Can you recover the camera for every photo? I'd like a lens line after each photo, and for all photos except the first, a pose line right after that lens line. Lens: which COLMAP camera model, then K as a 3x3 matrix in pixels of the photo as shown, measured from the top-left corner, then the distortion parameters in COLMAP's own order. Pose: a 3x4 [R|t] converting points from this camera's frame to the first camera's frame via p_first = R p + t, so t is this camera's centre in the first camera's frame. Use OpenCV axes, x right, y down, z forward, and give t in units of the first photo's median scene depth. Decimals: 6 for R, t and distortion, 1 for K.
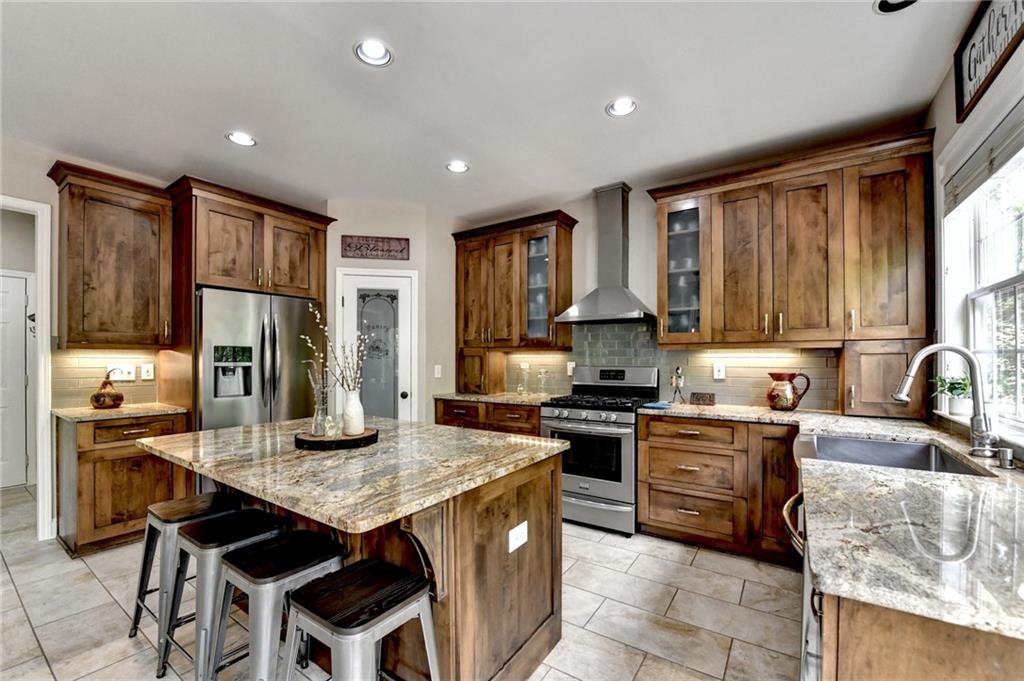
lens RADIAL K [[427.1, 0, 444.4], [0, 427.1, 365.0], [0, 0, 1]] dist [-0.024840, 0.000158]
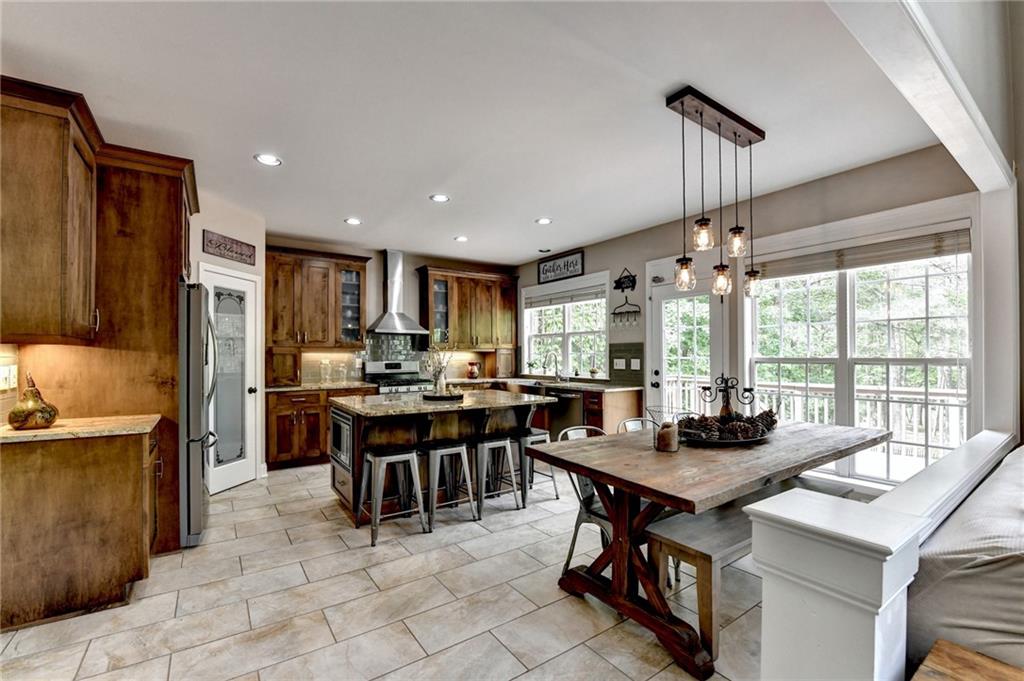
lens RADIAL K [[427.1, 0, 524.7], [0, 427.1, 353.6], [0, 0, 1]] dist [-0.024840, 0.000158]
pose [[0.323517, 0.003806, 0.946215, -0.897132], [0.018577, 0.999774, -0.010374, 0.001504], [-0.946040, 0.020934, 0.323373, 0.004271]]
